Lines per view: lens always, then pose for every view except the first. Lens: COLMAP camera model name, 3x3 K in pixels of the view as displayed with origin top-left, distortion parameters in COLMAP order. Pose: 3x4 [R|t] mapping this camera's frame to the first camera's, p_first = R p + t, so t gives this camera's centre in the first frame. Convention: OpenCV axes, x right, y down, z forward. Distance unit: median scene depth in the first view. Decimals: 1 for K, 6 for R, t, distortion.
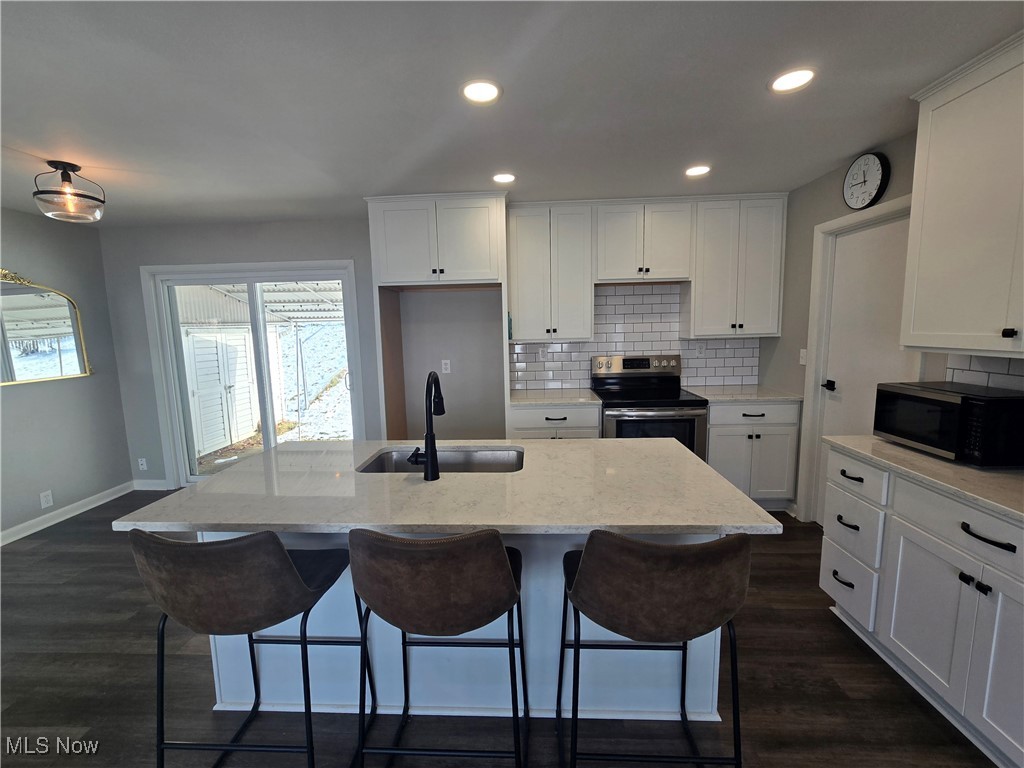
lens RADIAL K [[435.0, 0, 510.7], [0, 435.0, 380.7], [0, 0, 1]] dist [-0.001827, -0.000341]
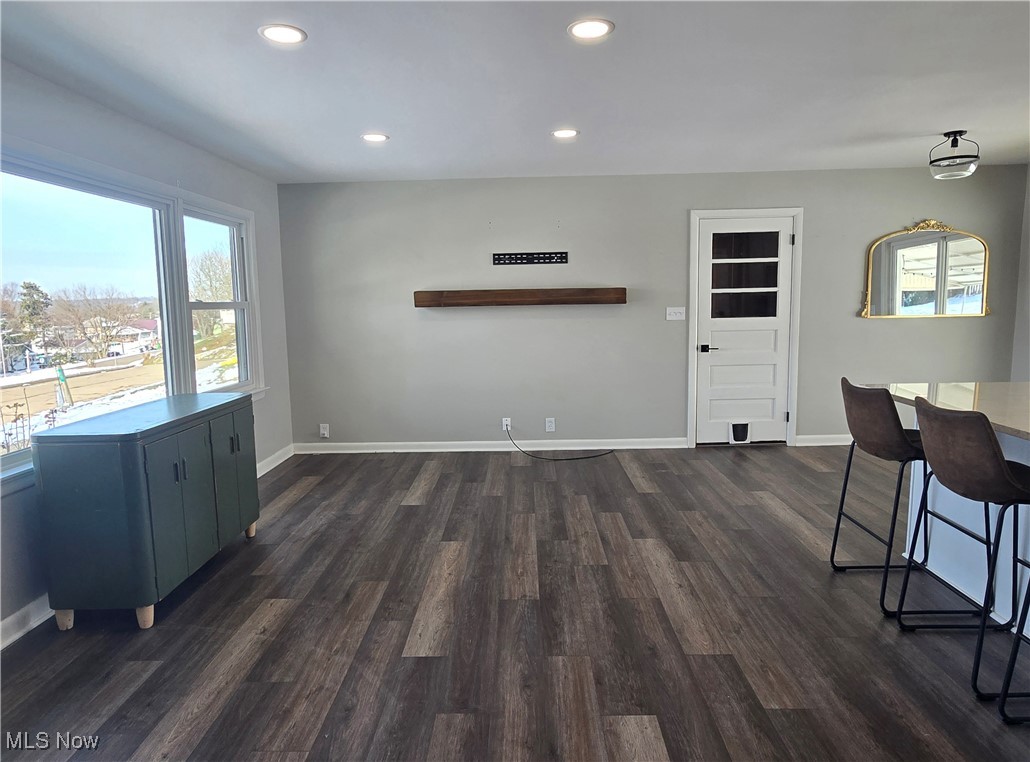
lens RADIAL K [[657.9, 0, 512.2], [0, 657.9, 377.1], [0, 0, 1]] dist [-0.000068, 0.002720]
pose [[0.022194, 0.143998, -0.989329, 0.614438], [-0.105076, 0.984428, 0.140927, 0.032704], [0.994217, 0.100827, 0.036979, -0.164905]]
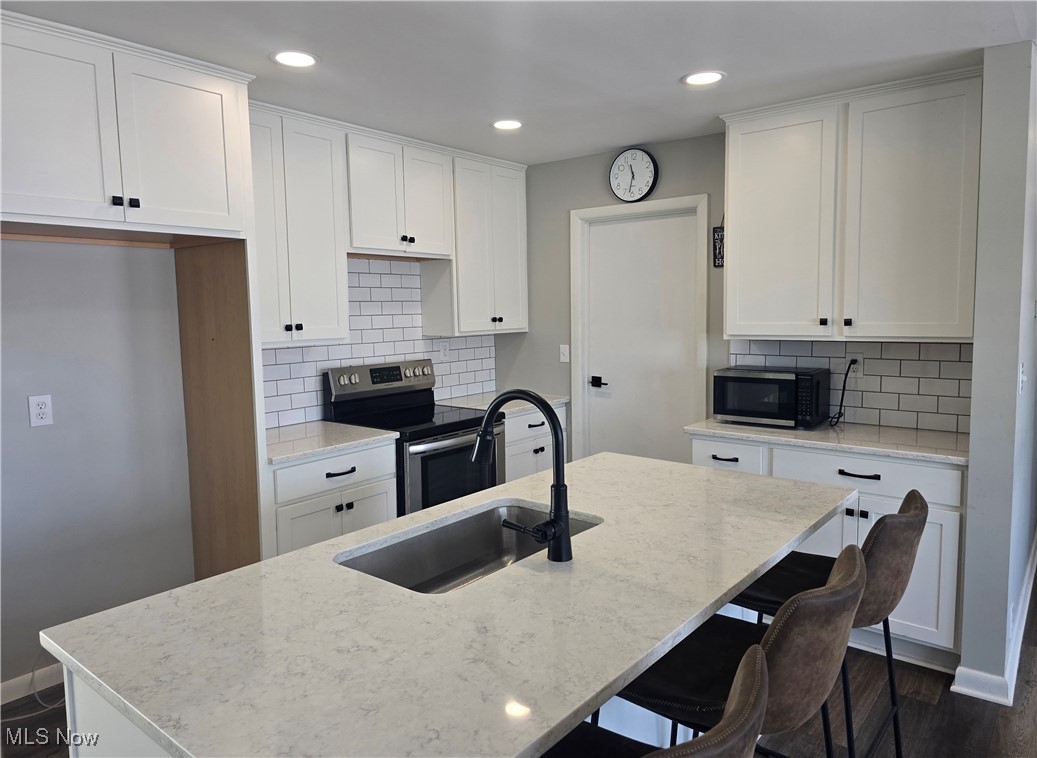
lens RADIAL K [[693.3, 0, 516.7], [0, 693.3, 366.2], [0, 0, 1]] dist [0.073408, -0.080974]
pose [[0.598520, -0.054361, 0.799262, -0.497604], [0.104332, 0.994487, -0.010489, -0.022341], [-0.794285, 0.089666, 0.600892, 0.209994]]
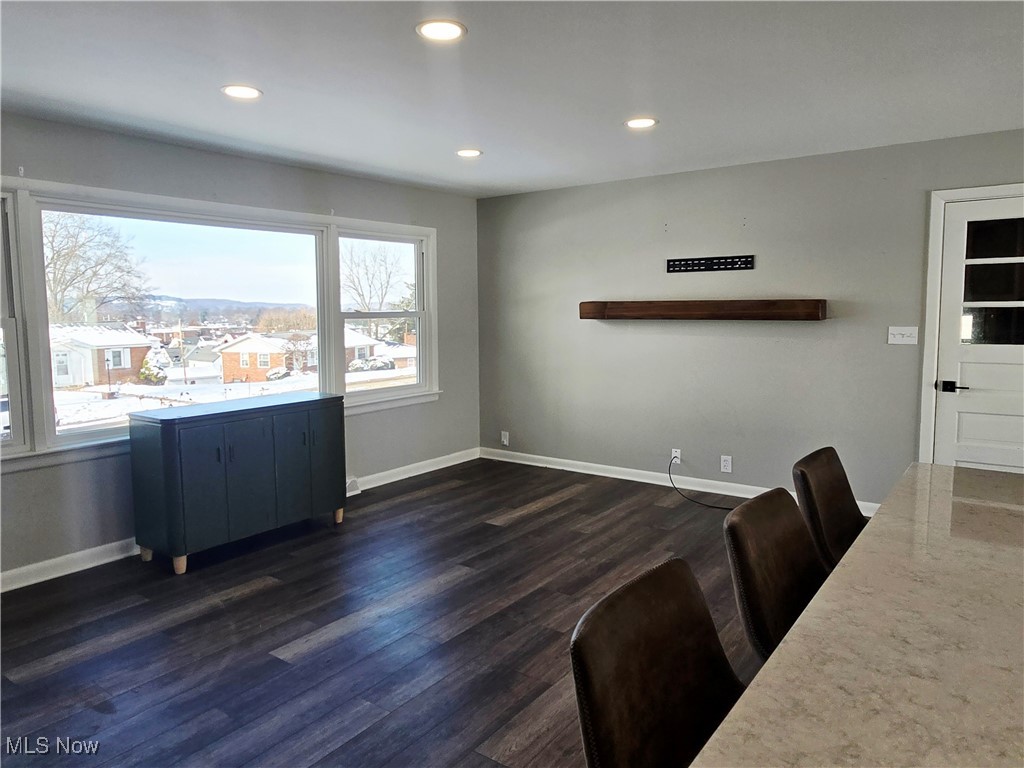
lens RADIAL K [[700.4, 0, 508.3], [0, 700.4, 372.5], [0, 0, 1]] dist [0.003718, 0.002506]
pose [[-0.560951, 0.109411, -0.820587, 0.412082], [-0.078539, 0.979724, 0.184318, -0.051352], [0.824115, 0.167842, -0.540983, 0.425045]]
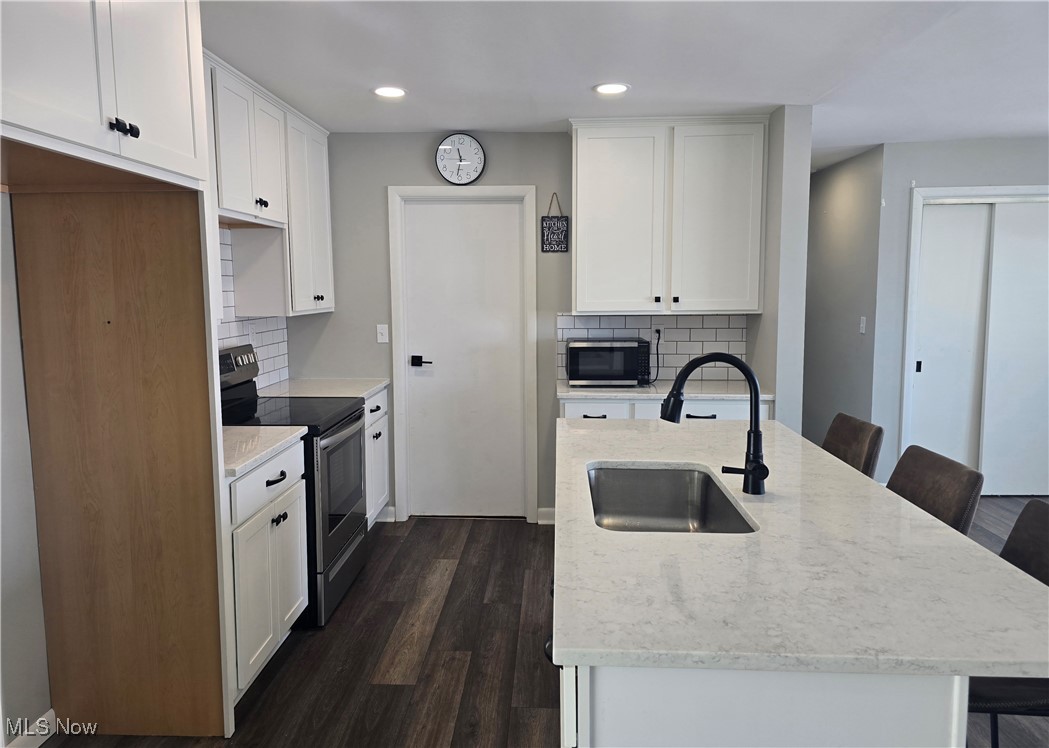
lens RADIAL K [[702.6, 0, 524.4], [0, 702.6, 349.3], [0, 0, 1]] dist [0.073354, -0.000676]
pose [[-0.000800, -0.066595, 0.997780, -0.684024], [0.132733, 0.988944, 0.066112, -0.074041], [-0.991151, 0.132492, 0.008048, 0.669426]]
